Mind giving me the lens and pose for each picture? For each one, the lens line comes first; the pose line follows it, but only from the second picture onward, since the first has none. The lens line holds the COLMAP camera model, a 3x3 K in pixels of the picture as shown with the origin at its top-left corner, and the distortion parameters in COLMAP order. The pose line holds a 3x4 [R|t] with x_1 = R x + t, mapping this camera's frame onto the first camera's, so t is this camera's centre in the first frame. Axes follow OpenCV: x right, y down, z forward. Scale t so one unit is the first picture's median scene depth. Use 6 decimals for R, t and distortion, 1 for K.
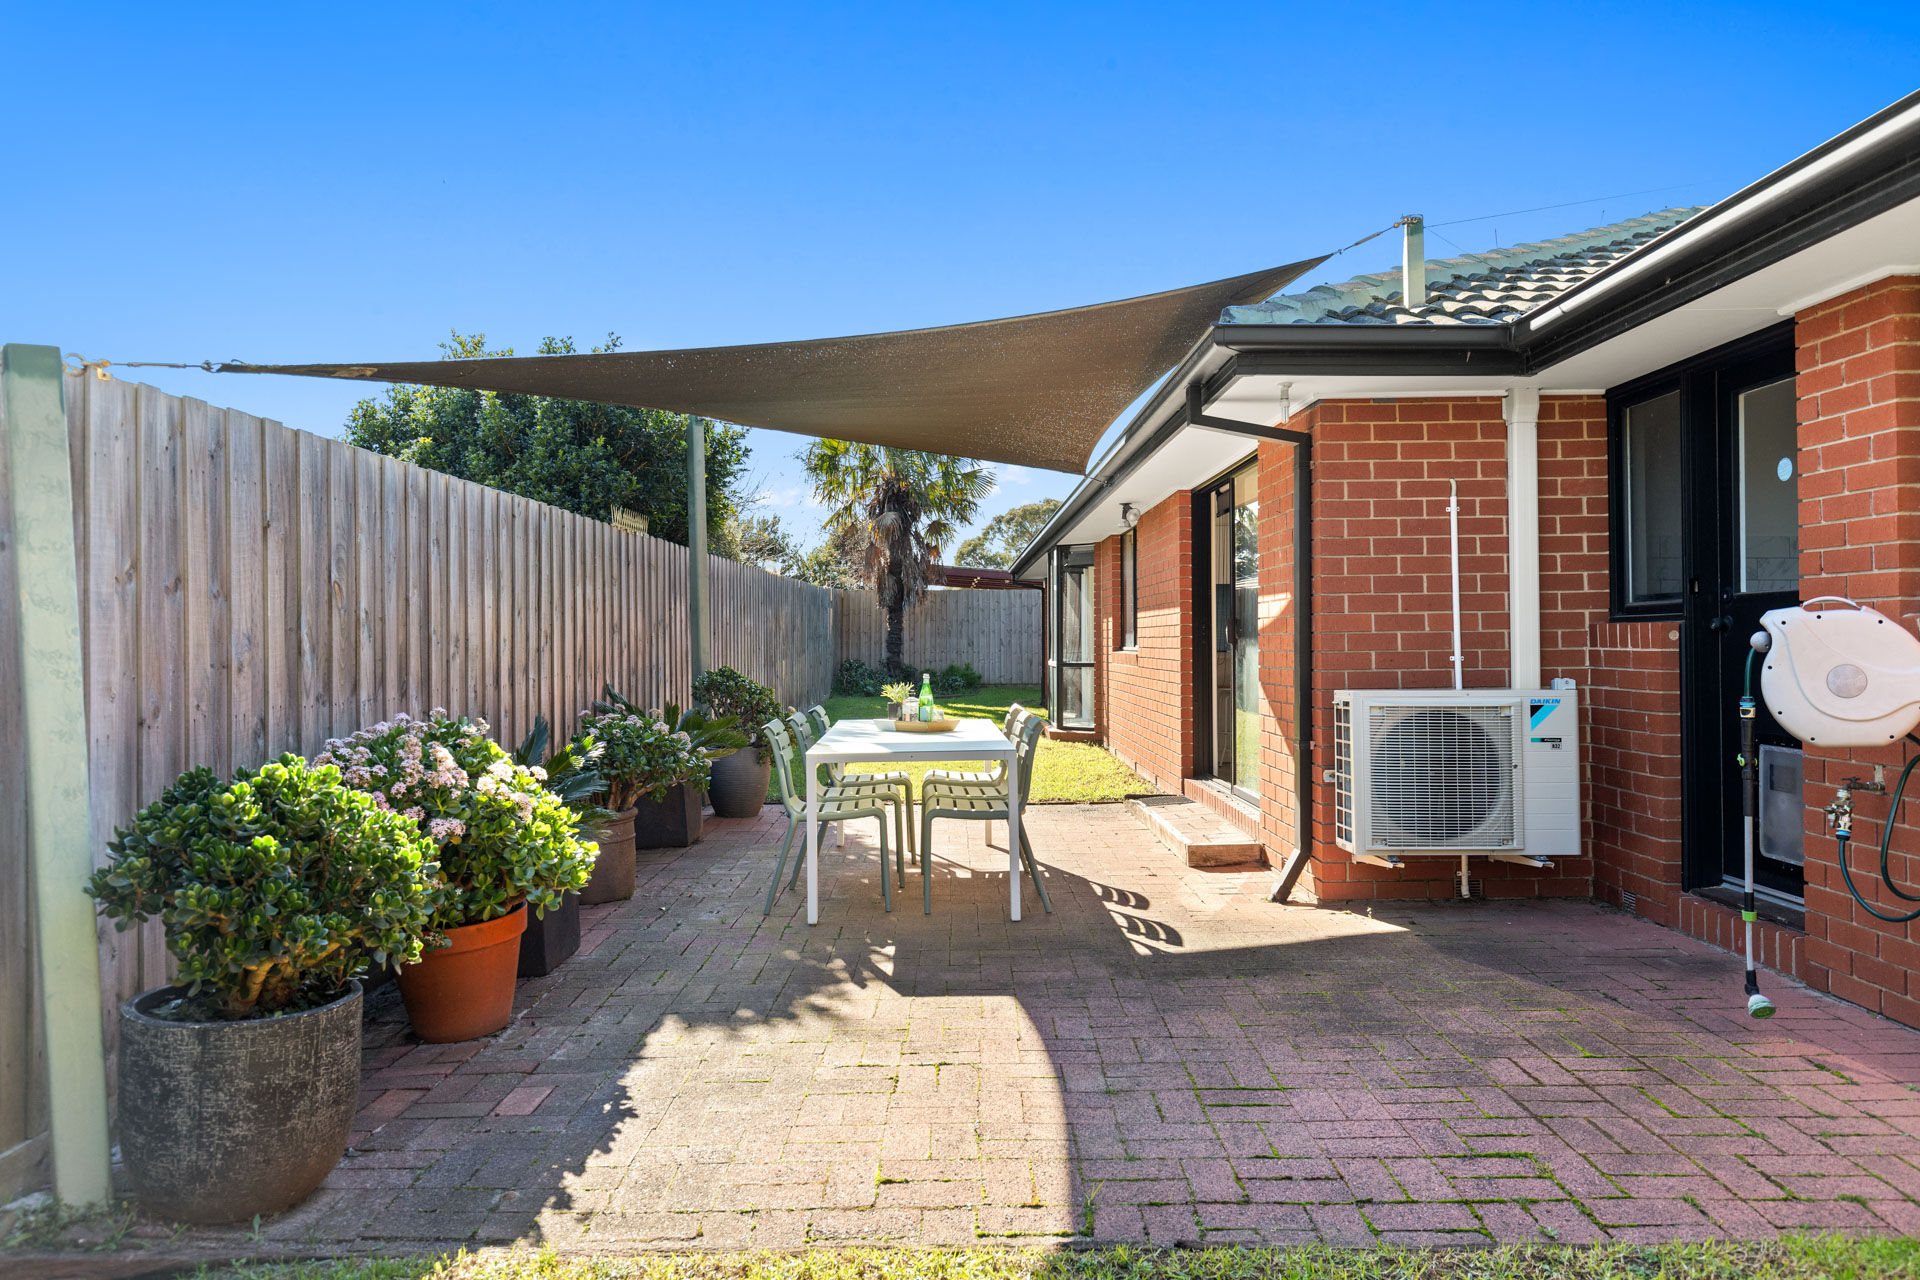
lens RADIAL K [[1325.7, 0, 960.4], [0, 1325.7, 634.5], [0, 0, 1]] dist [0.001339, -0.000776]
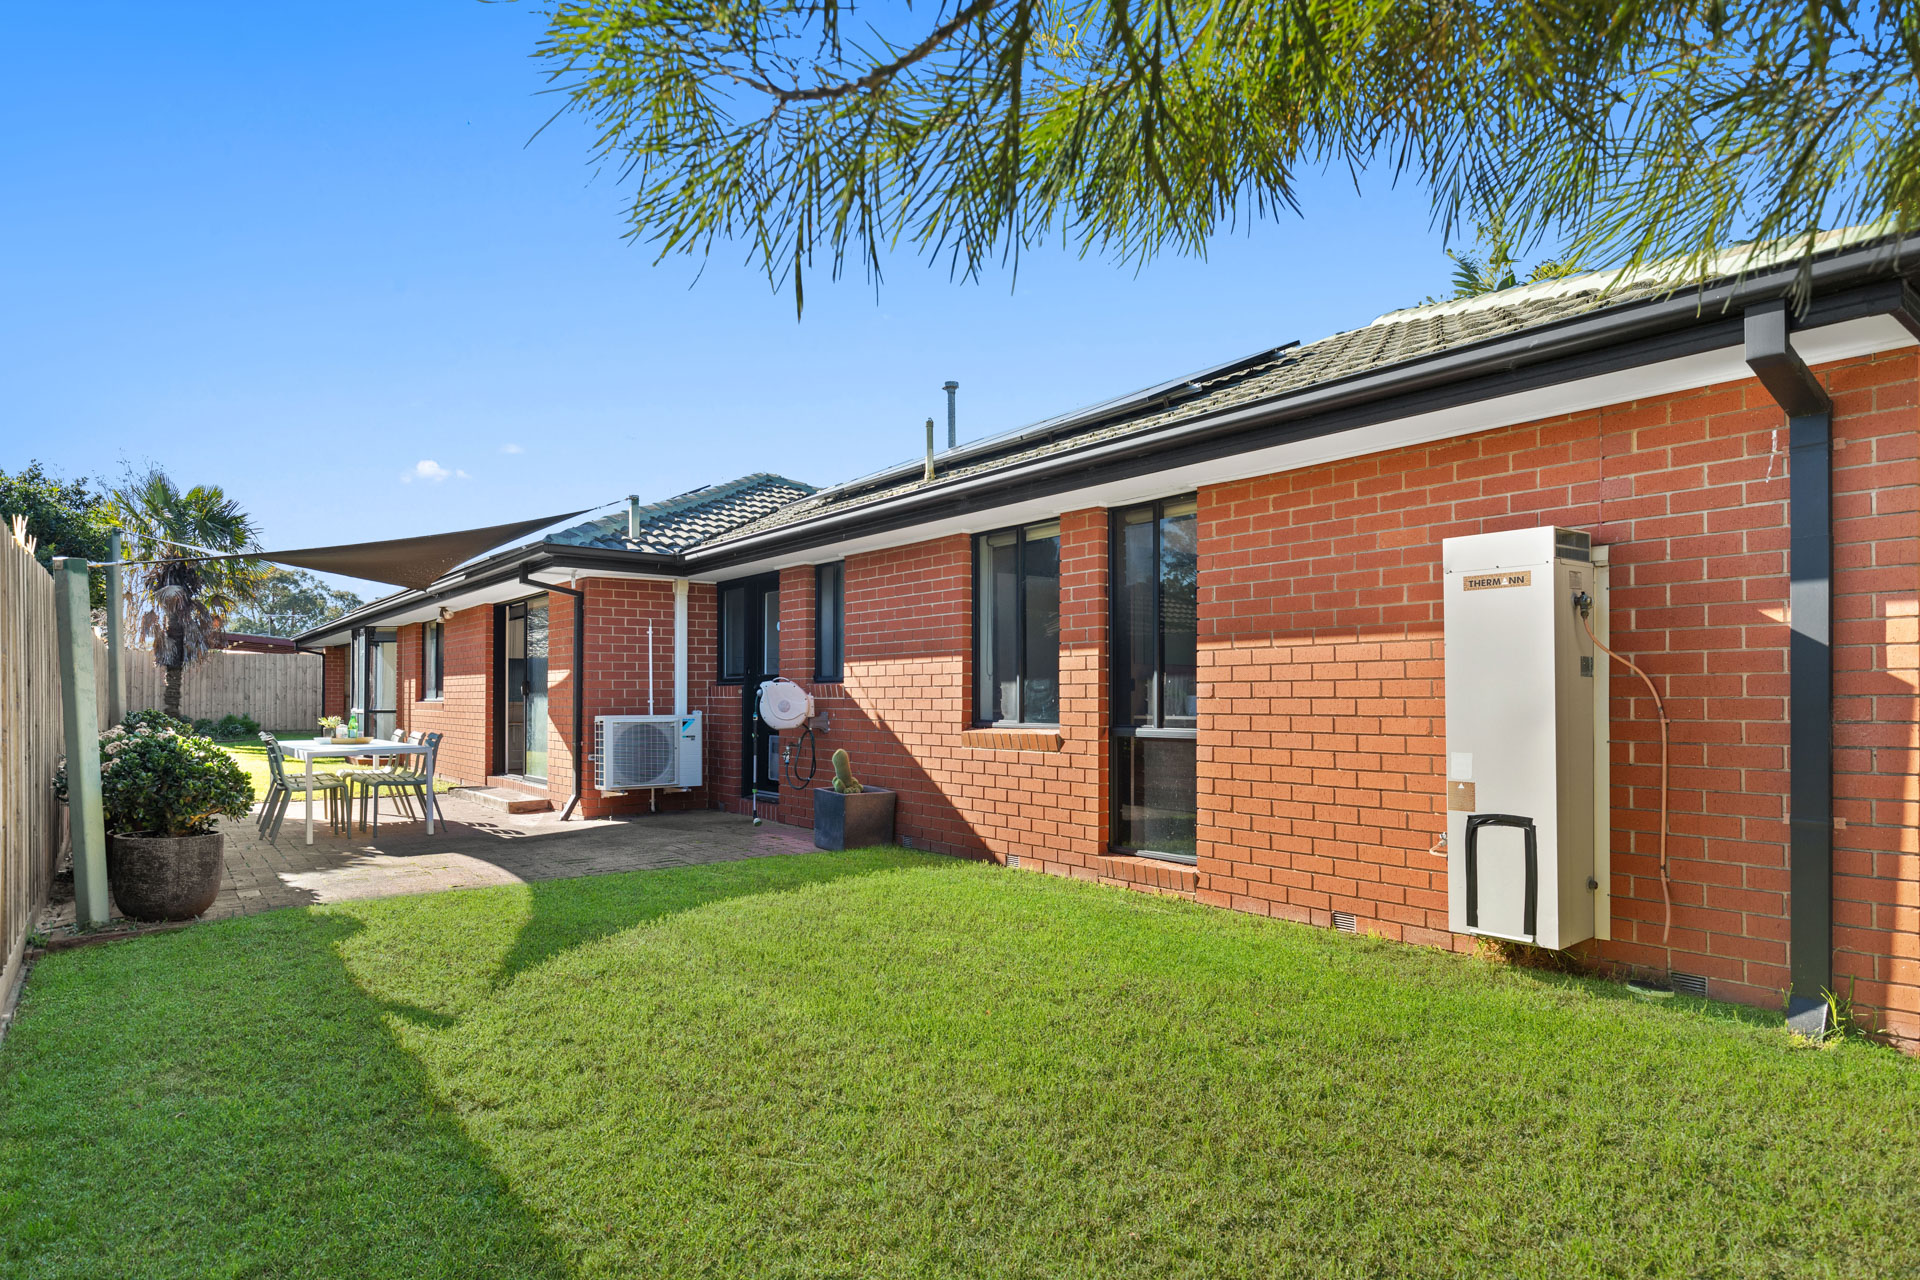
lens RADIAL K [[1053.8, 0, 959.1], [0, 1053.8, 658.3], [0, 0, 1]] dist [0.001217, 0.000343]
pose [[0.791387, 0.027291, 0.610706, -0.277053], [-0.006698, 0.999330, -0.035978, 0.006139], [-0.611279, 0.024382, 0.791040, -0.663538]]
